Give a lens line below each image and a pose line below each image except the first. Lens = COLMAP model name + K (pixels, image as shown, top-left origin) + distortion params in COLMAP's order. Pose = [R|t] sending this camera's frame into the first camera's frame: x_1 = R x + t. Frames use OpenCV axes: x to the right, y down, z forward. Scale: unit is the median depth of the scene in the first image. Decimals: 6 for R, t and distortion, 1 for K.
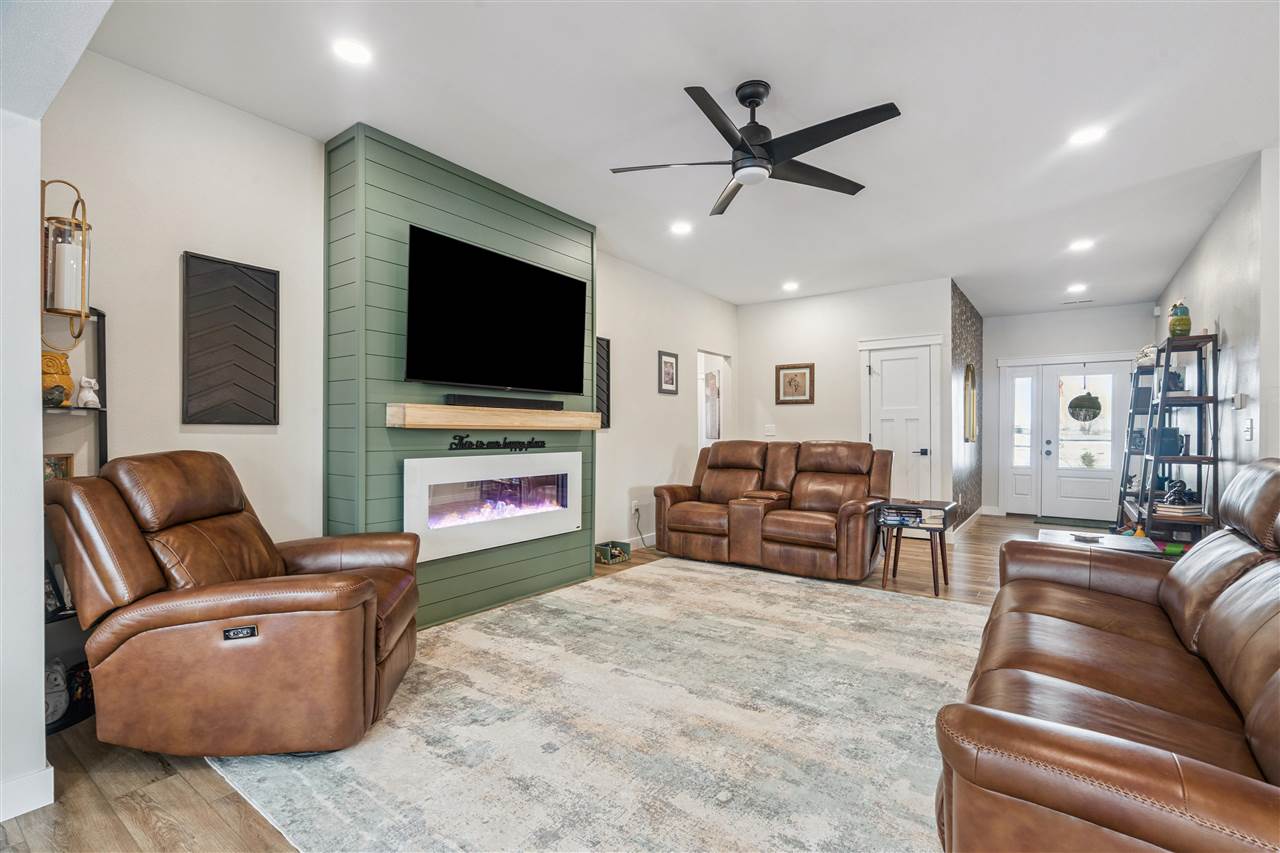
lens RADIAL K [[580.4, 0, 643.3], [0, 580.4, 435.1], [0, 0, 1]] dist [-0.009436, 0.003113]
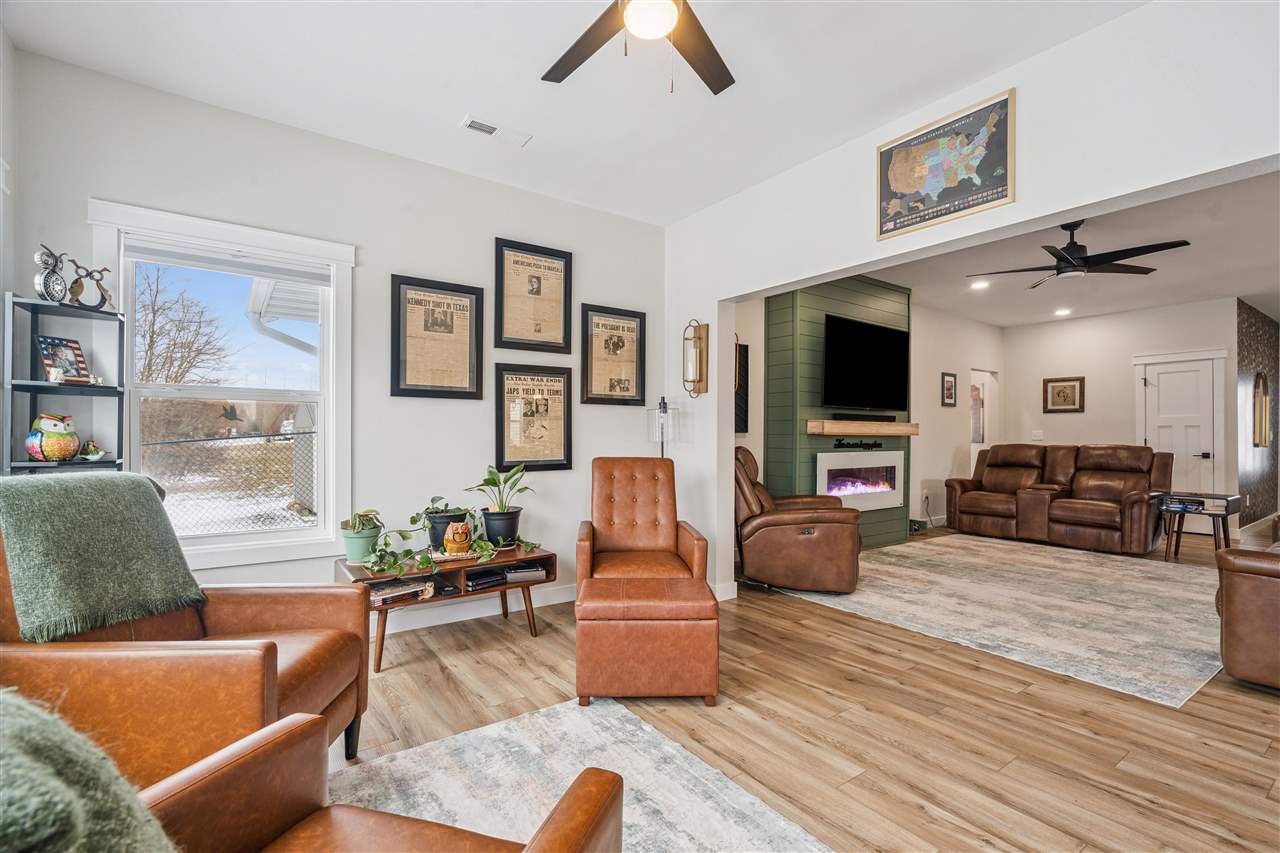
lens RADIAL K [[580.4, 0, 641.5], [0, 580.4, 436.1], [0, 0, 1]] dist [-0.009436, 0.003113]
pose [[0.948773, 0.002057, -0.315952, -0.290376], [-0.003792, 0.999981, -0.004879, 0.002254], [0.315936, 0.005828, 0.948763, -0.589303]]
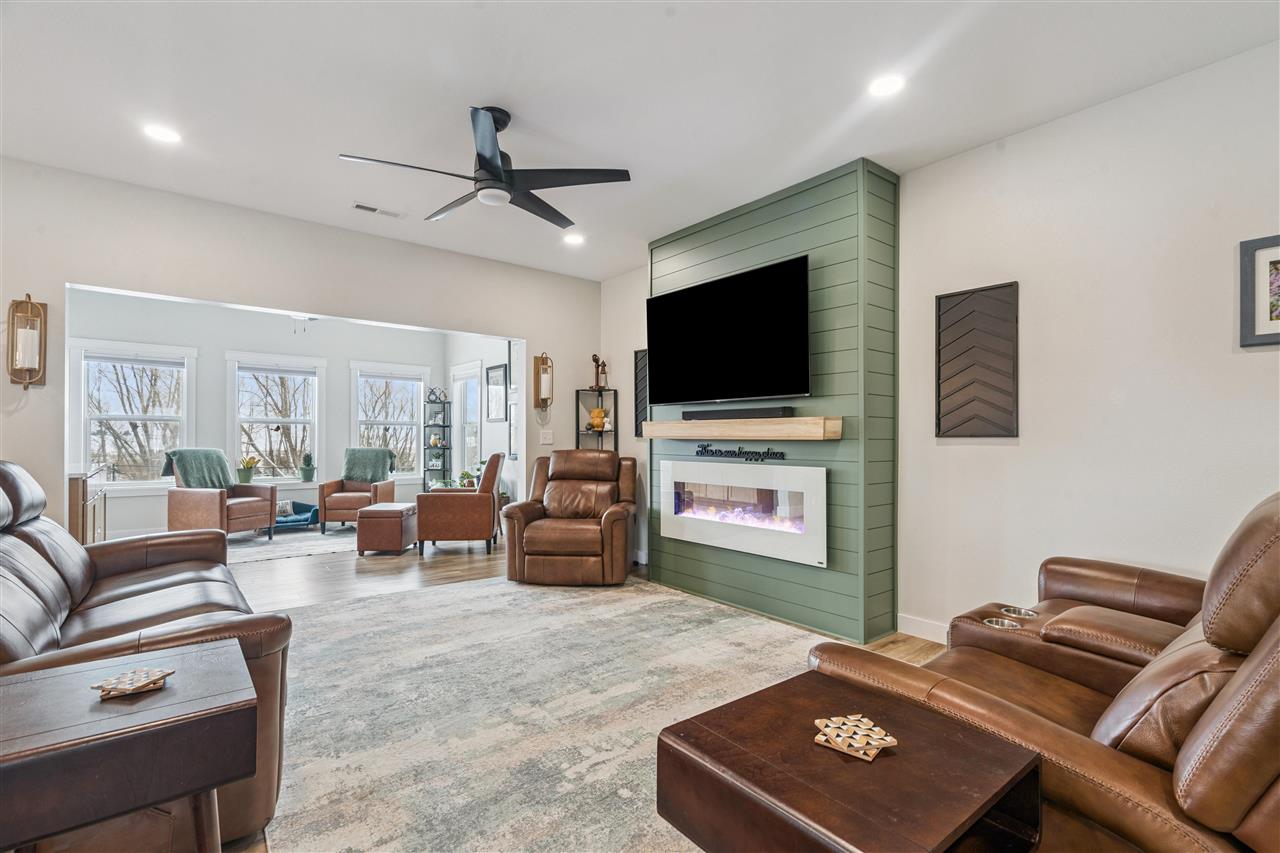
lens RADIAL K [[580.4, 0, 640.1], [0, 580.4, 436.9], [0, 0, 1]] dist [-0.009436, 0.003113]
pose [[-0.263699, -0.010378, -0.964549, 0.774617], [-0.013438, 0.999885, -0.007085, -0.004093], [0.964511, 0.011093, -0.263808, 1.052284]]
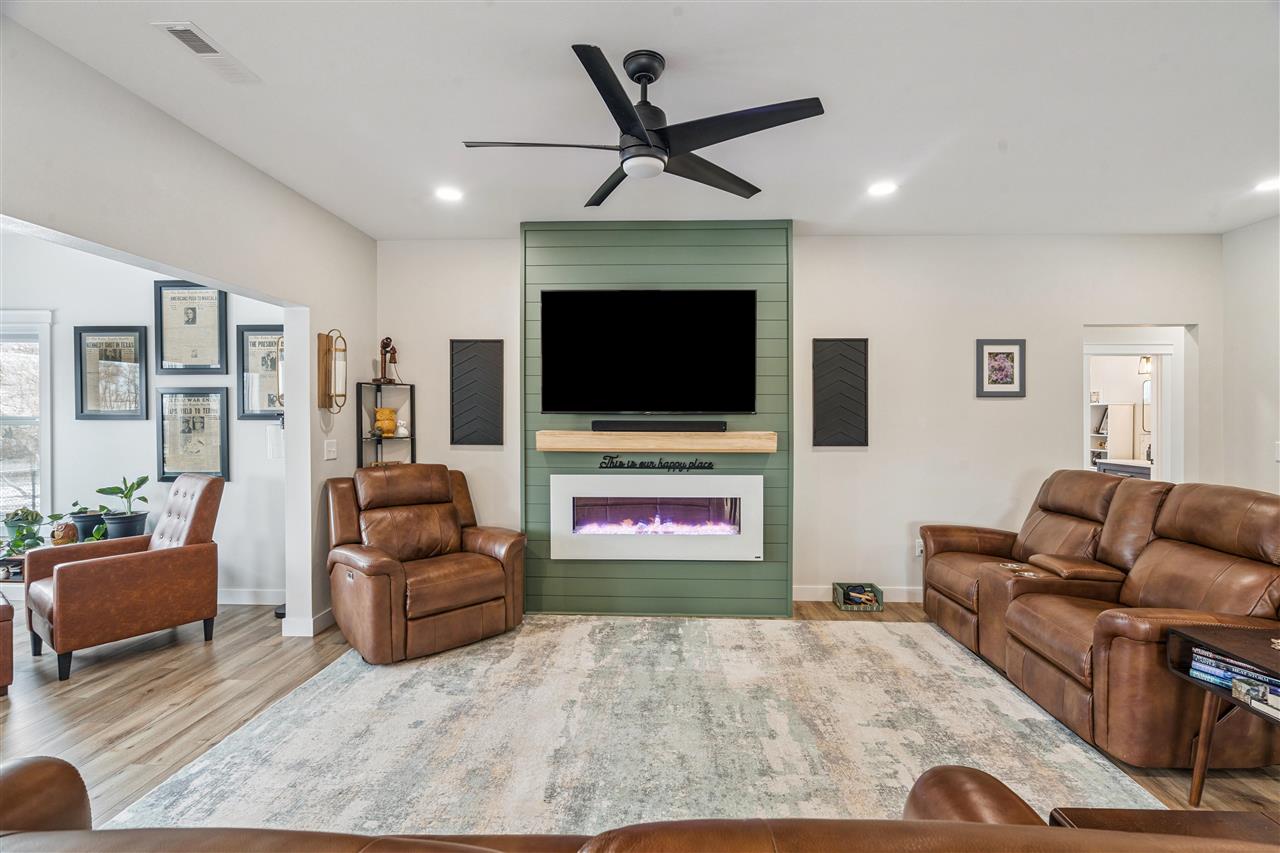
lens RADIAL K [[580.4, 0, 647.6], [0, 580.4, 421.3], [0, 0, 1]] dist [-0.009436, 0.003113]
pose [[0.555811, 0.000971, -0.831308, 0.599668], [-0.004998, 0.999985, -0.002173, -0.058072], [0.831294, 0.005363, 0.555807, 0.374856]]
